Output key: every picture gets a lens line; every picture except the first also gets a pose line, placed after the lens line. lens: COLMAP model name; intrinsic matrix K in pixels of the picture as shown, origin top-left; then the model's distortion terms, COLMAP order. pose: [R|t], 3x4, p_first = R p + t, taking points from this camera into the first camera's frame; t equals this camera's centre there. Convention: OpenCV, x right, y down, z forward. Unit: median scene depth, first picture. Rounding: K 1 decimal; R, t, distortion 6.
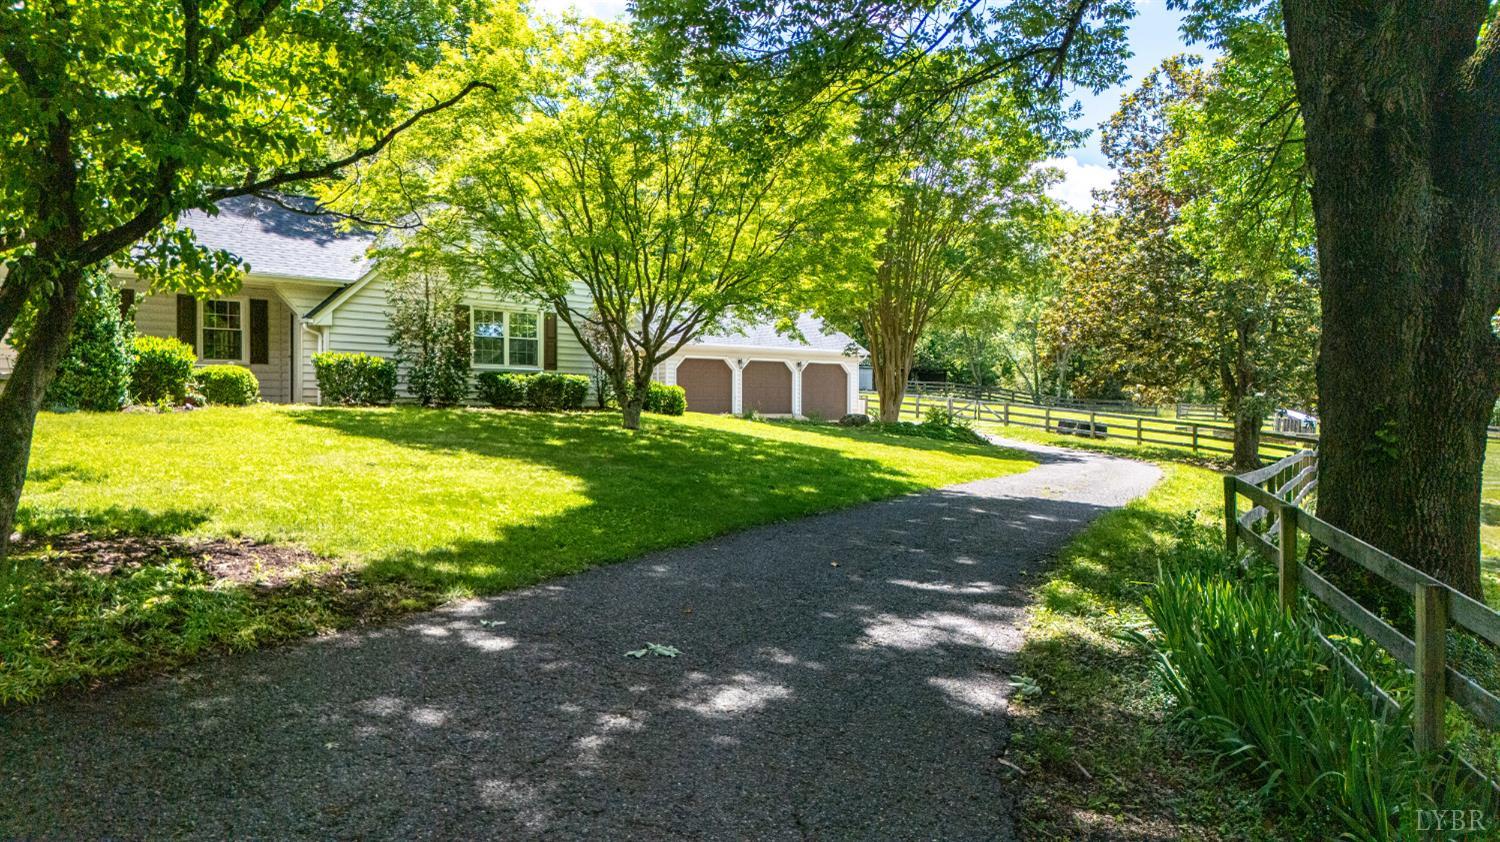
lens RADIAL K [[1077.9, 0, 747.3], [0, 1077.9, 446.7], [0, 0, 1]] dist [0.029444, -0.005590]
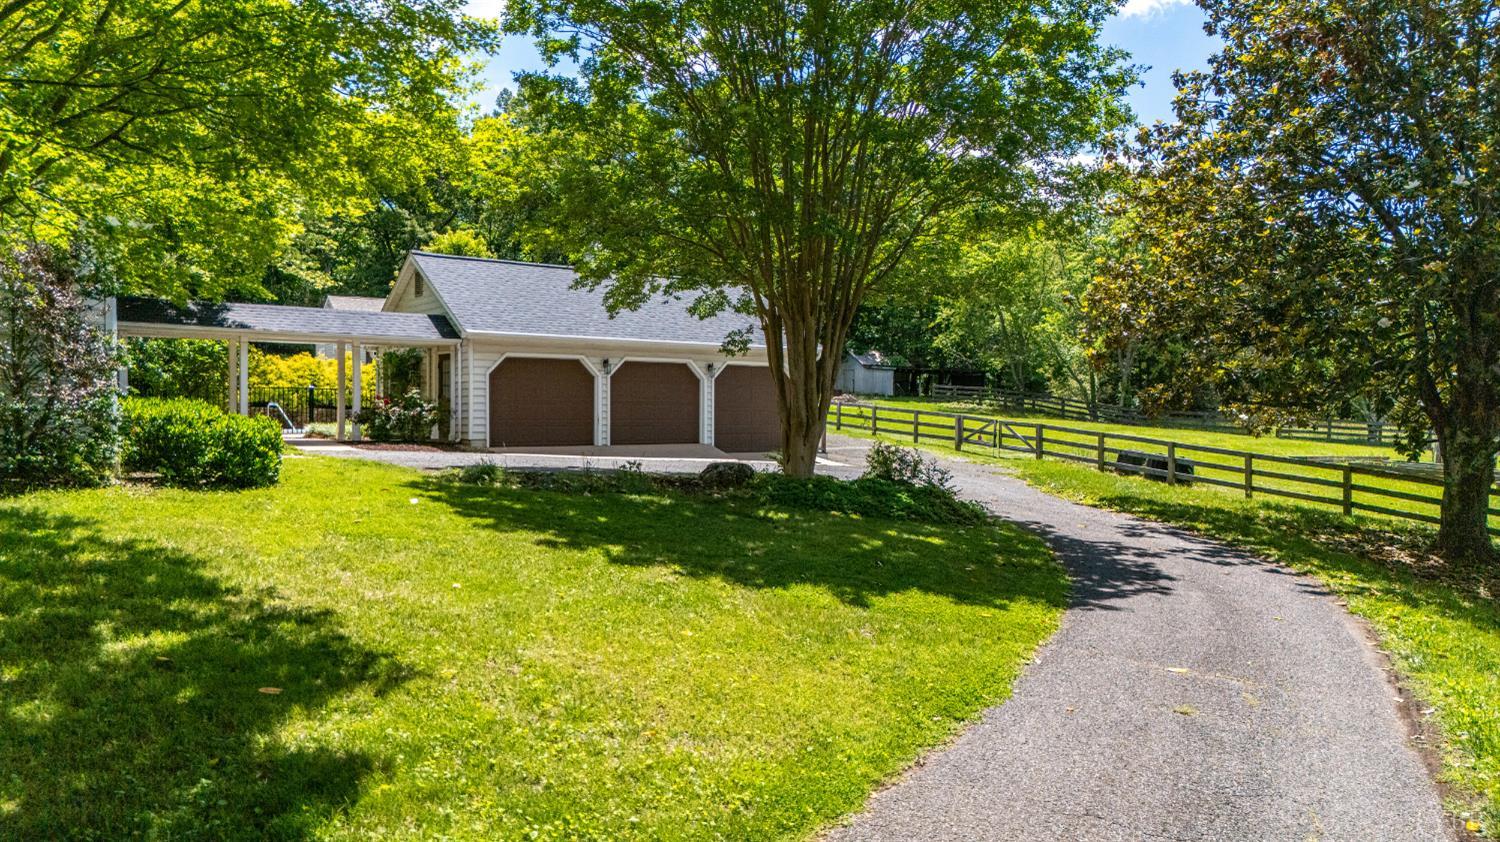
lens RADIAL K [[1056.3, 0, 749.2], [0, 1056.3, 443.9], [0, 0, 1]] dist [0.000446, -0.000062]
pose [[0.998198, 0.003894, -0.059885, 0.197219], [-0.003899, 0.999992, 0.000037, -0.054693], [0.059885, 0.000196, 0.998205, 0.663141]]
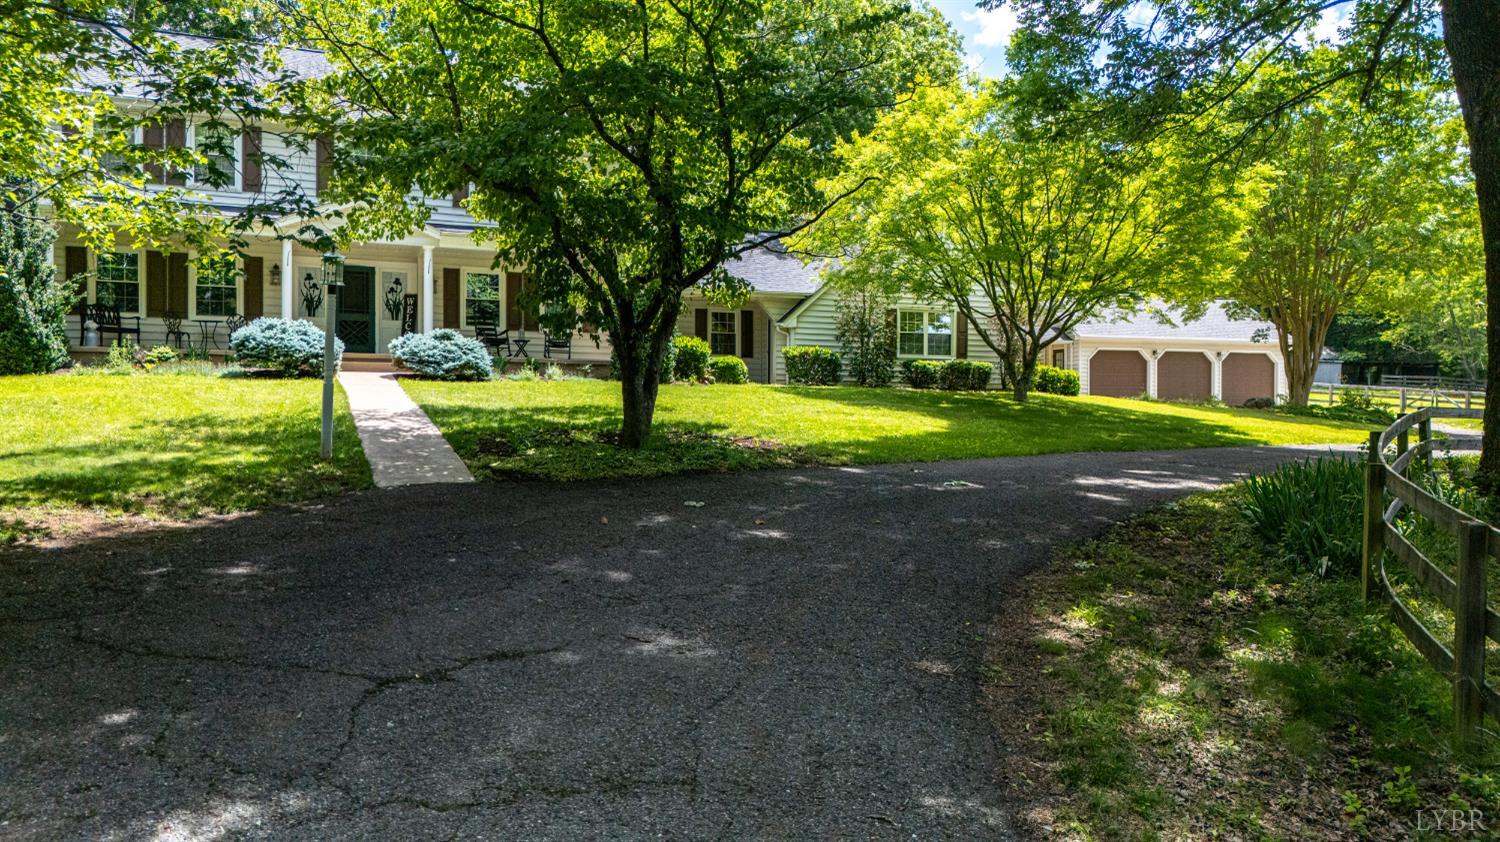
lens RADIAL K [[1087.7, 0, 751.1], [0, 1087.7, 427.5], [0, 0, 1]] dist [0.038622, -0.009463]
pose [[0.917235, 0.001969, -0.398343, 0.099704], [-0.012493, 0.999638, -0.023826, 0.043254], [0.398151, 0.026831, 0.916927, -0.249988]]
